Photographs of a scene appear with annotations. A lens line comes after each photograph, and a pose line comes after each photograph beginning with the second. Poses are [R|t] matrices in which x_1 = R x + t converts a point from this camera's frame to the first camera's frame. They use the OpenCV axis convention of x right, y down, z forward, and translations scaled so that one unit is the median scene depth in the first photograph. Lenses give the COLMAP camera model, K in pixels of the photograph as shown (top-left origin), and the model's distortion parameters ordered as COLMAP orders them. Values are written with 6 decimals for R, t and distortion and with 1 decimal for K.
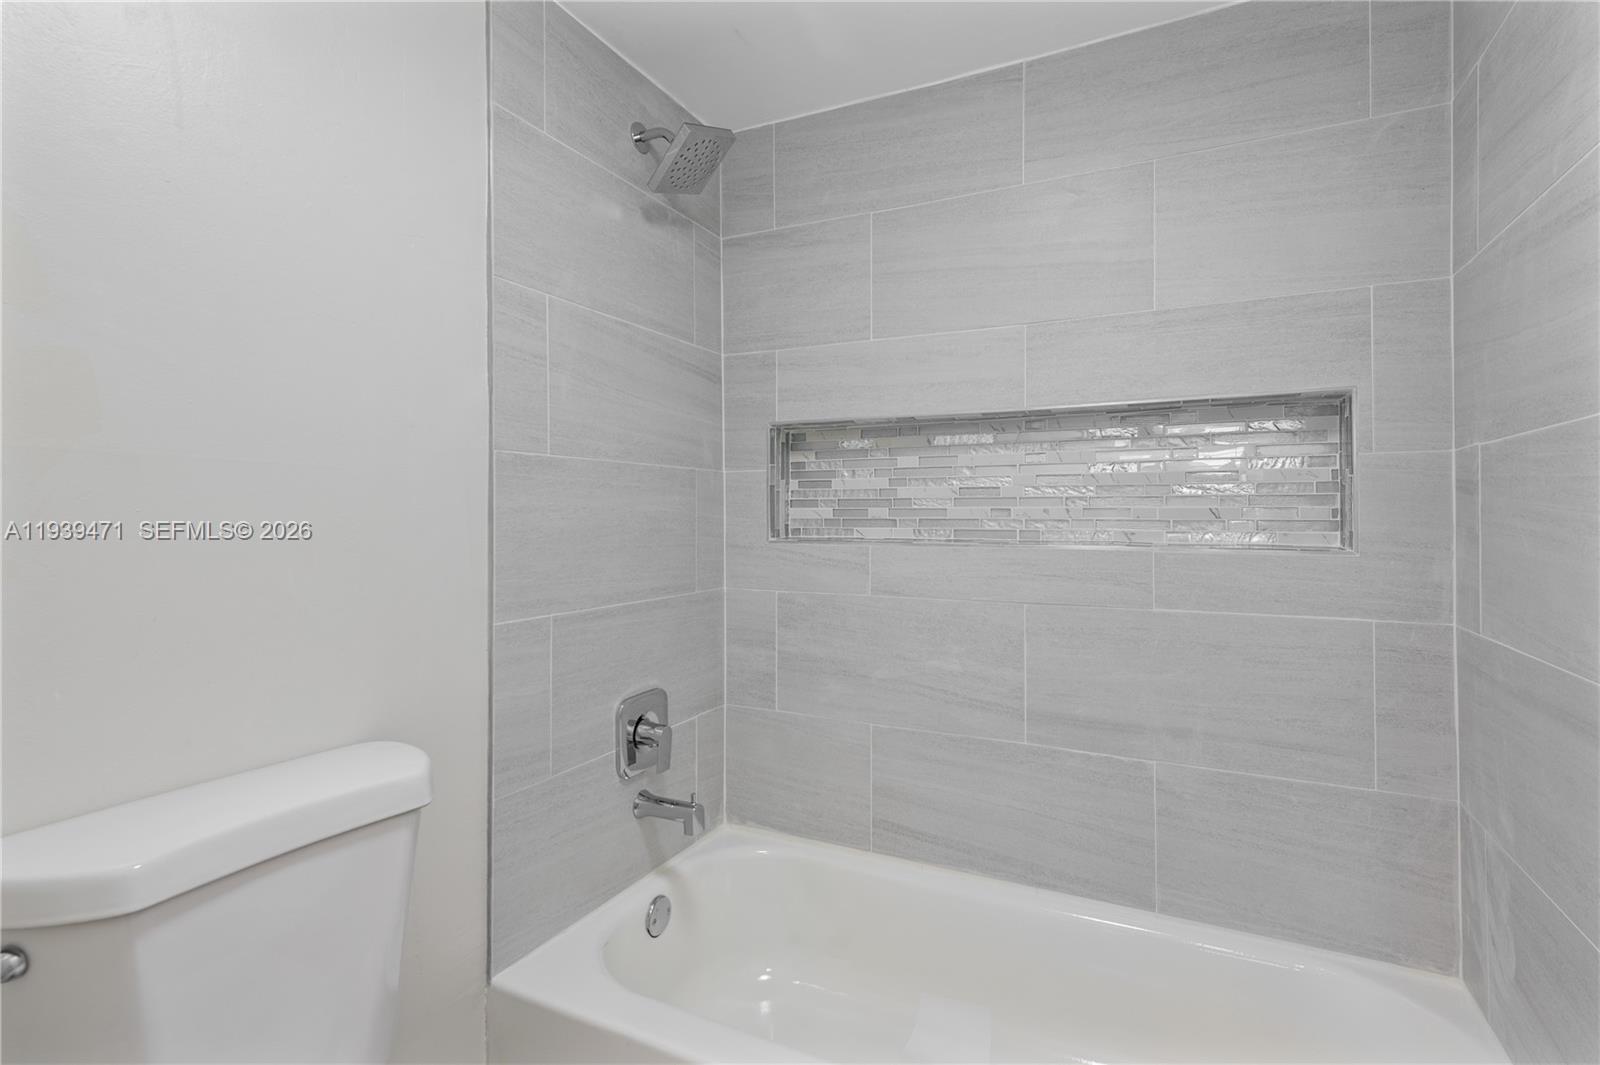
lens RADIAL K [[760.6, 0, 803.5], [0, 760.6, 527.2], [0, 0, 1]] dist [0.017244, -0.005511]
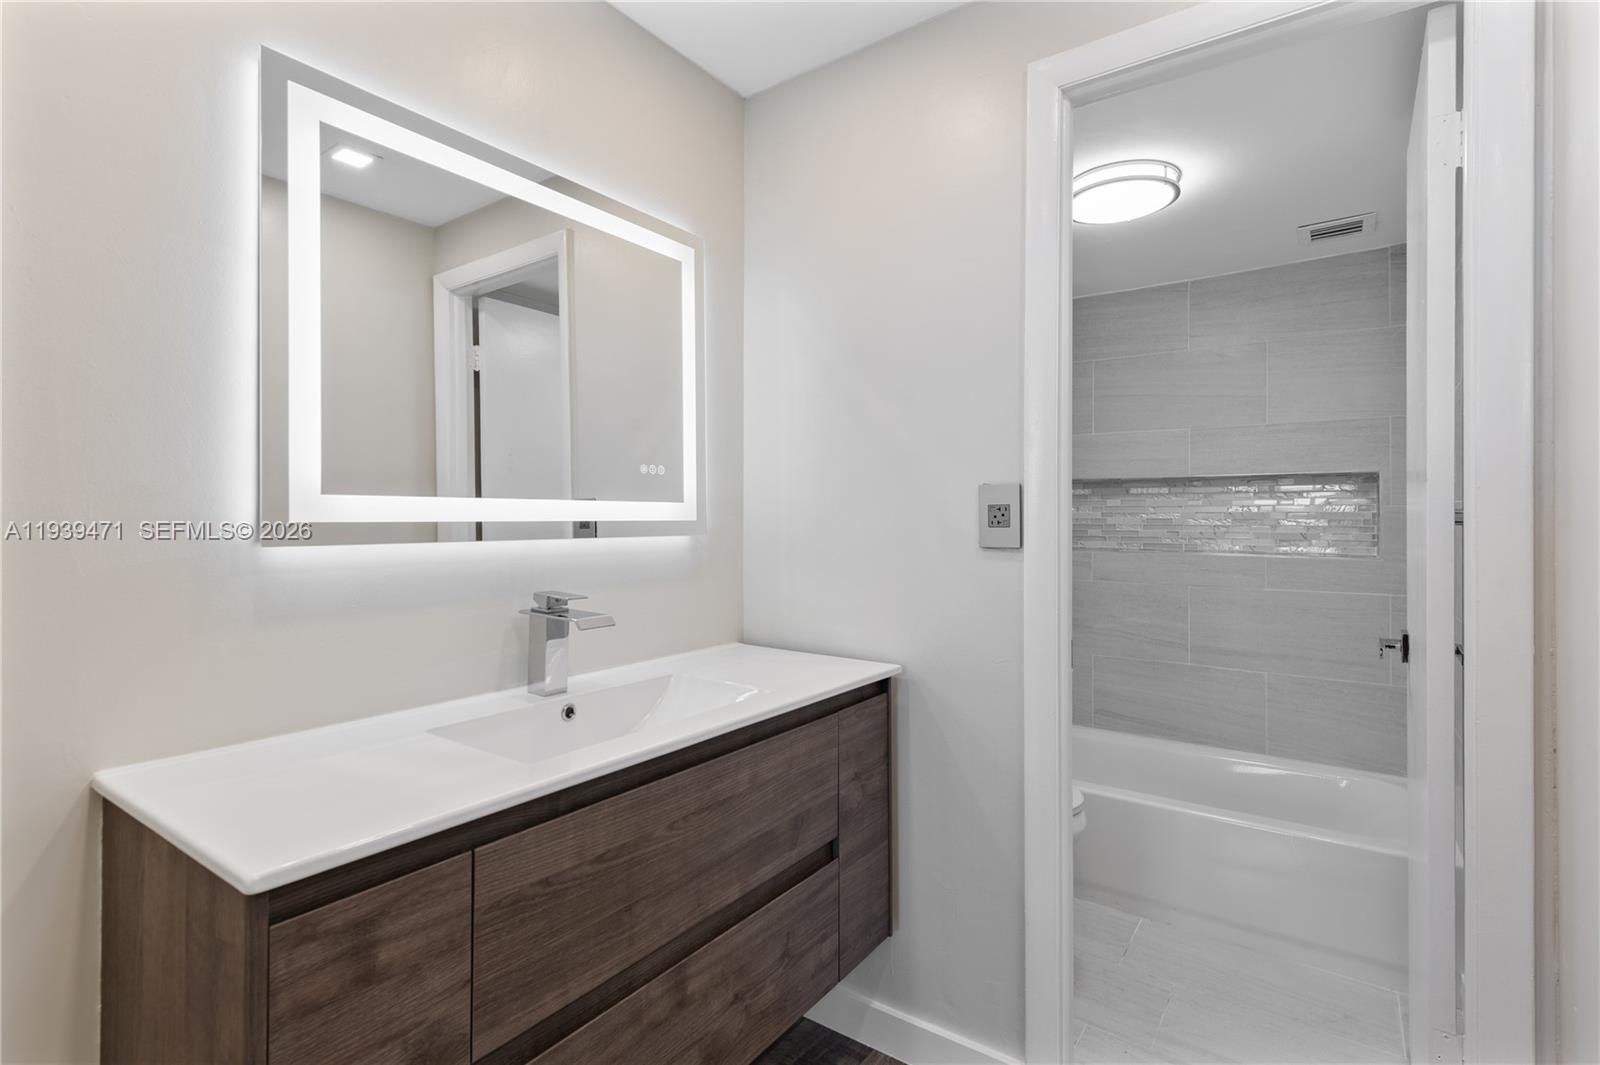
lens RADIAL K [[760.6, 0, 799.6], [0, 760.6, 526.1], [0, 0, 1]] dist [0.017244, -0.005511]
pose [[0.987248, 0.005046, -0.159109, -0.316860], [-0.005970, 0.999968, -0.005328, -0.022919], [0.159077, 0.006210, 0.987247, -0.887907]]
